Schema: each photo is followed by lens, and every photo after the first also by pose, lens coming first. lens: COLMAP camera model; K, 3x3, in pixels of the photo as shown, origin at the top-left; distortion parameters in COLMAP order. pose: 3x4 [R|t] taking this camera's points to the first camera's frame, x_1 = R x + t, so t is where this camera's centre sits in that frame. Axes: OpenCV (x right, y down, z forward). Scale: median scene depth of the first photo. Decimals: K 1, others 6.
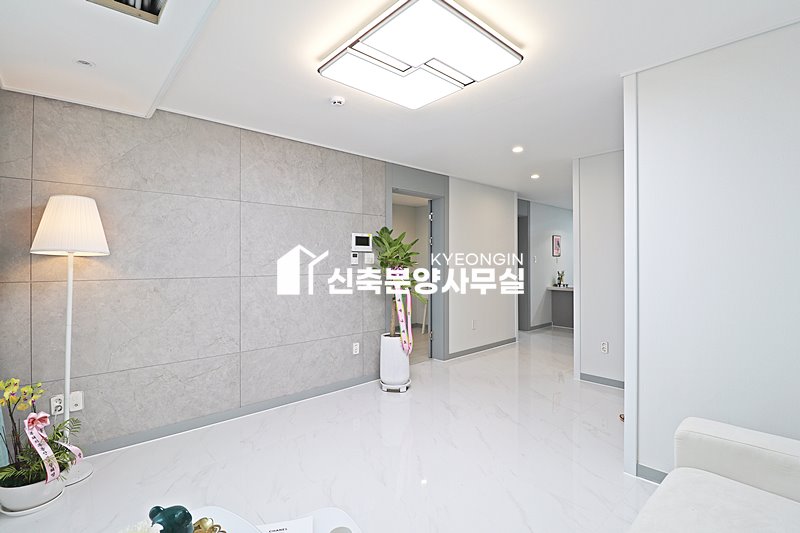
lens RADIAL K [[371.9, 0, 404.9], [0, 371.9, 262.1], [0, 0, 1]] dist [-0.017225, -0.006333]
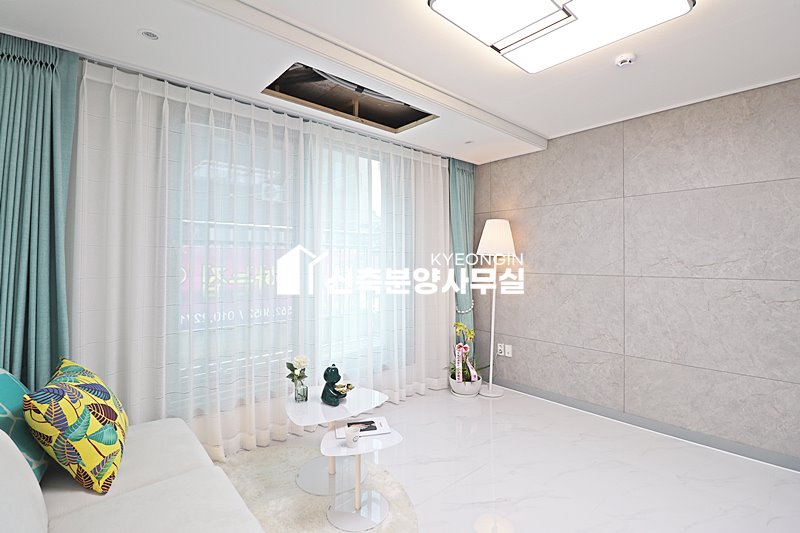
lens RADIAL K [[371.9, 0, 401.7], [0, 371.9, 259.1], [0, 0, 1]] dist [-0.017225, -0.006333]
pose [[-0.027473, -0.000468, -0.999622, 0.534763], [0.000179, 1.000000, -0.000473, -0.004130], [0.999623, -0.000192, -0.027473, 0.461077]]
